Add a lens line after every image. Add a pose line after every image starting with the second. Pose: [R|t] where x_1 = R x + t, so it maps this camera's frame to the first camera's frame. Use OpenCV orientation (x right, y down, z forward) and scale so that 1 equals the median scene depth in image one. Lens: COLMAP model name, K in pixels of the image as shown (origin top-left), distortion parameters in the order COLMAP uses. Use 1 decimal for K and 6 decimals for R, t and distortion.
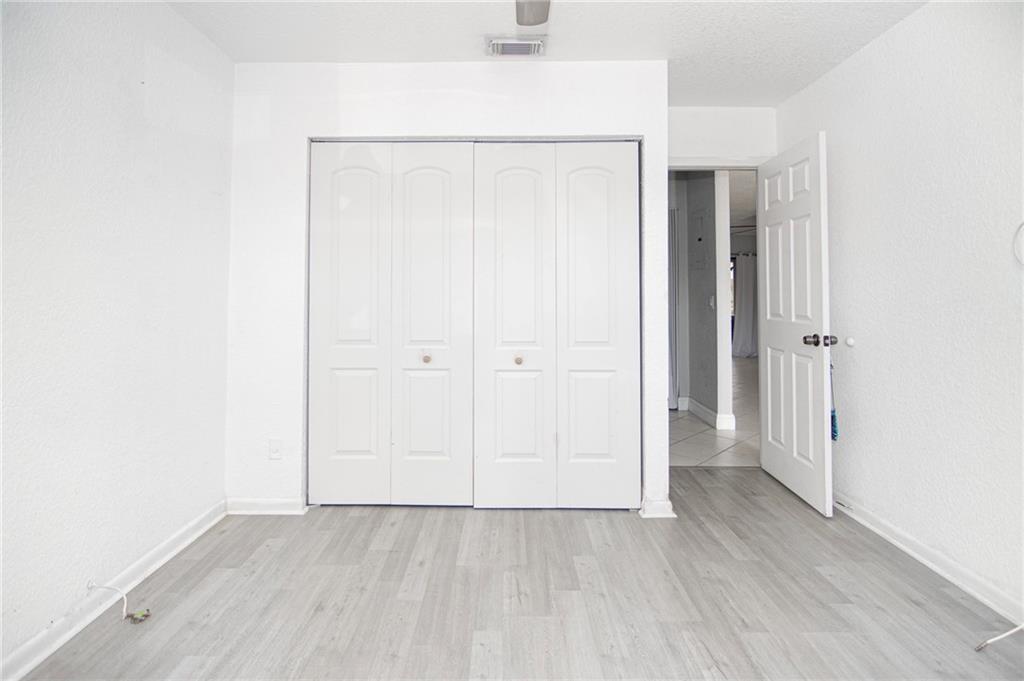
lens RADIAL K [[508.8, 0, 509.4], [0, 508.8, 278.9], [0, 0, 1]] dist [-0.000485, -0.000442]
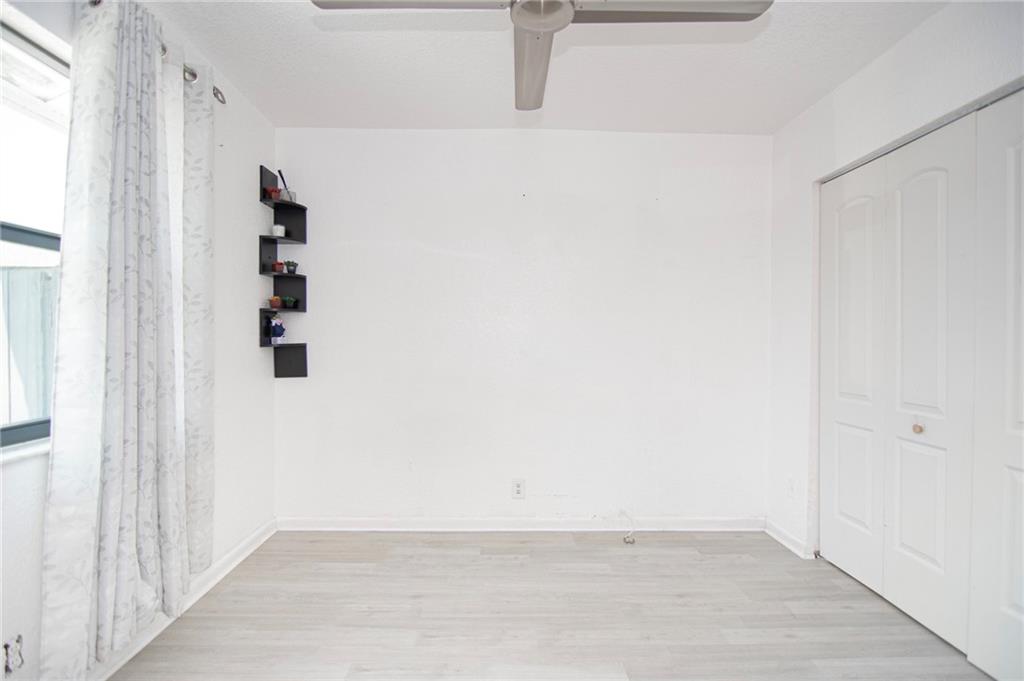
lens RADIAL K [[522.8, 0, 512.0], [0, 522.8, 340.5], [0, 0, 1]] dist [-0.001869, -0.000738]
pose [[0.029718, 0.003159, -0.999553, 0.664282], [0.027826, 0.999605, 0.003987, 0.007786], [0.999171, -0.027932, 0.029618, 0.428402]]
